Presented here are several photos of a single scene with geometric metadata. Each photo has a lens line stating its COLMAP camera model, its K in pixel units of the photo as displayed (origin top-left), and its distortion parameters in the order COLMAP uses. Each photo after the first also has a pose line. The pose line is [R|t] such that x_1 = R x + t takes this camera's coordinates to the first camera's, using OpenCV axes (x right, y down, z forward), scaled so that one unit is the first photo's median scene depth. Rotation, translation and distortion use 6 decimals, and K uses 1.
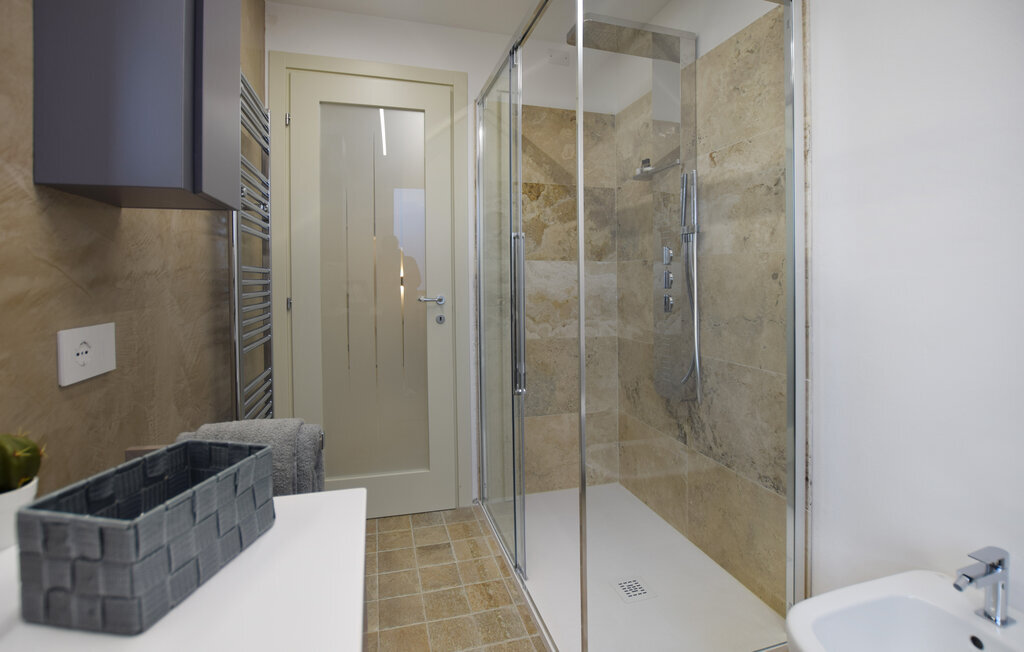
lens RADIAL K [[472.5, 0, 517.4], [0, 472.5, 280.9], [0, 0, 1]] dist [-0.033636, -0.000736]
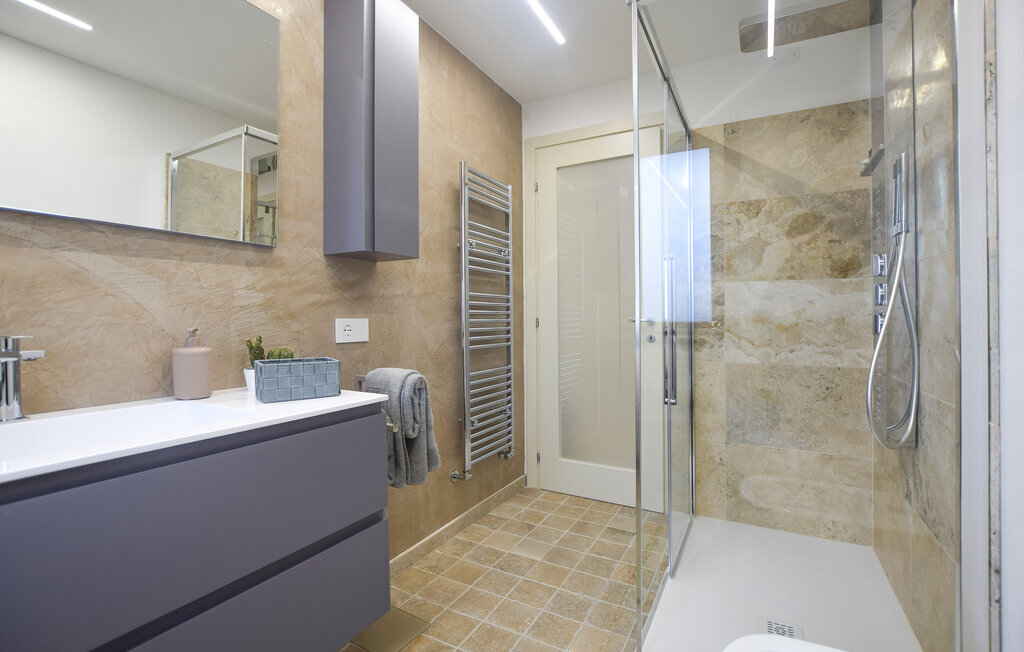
lens RADIAL K [[472.5, 0, 517.4], [0, 472.5, 321.6], [0, 0, 1]] dist [-0.033636, -0.000736]
pose [[0.700643, 0.002568, -0.713507, 0.497375], [0.001228, 0.999988, 0.004806, 0.043820], [0.713511, -0.004244, 0.700631, -0.000378]]
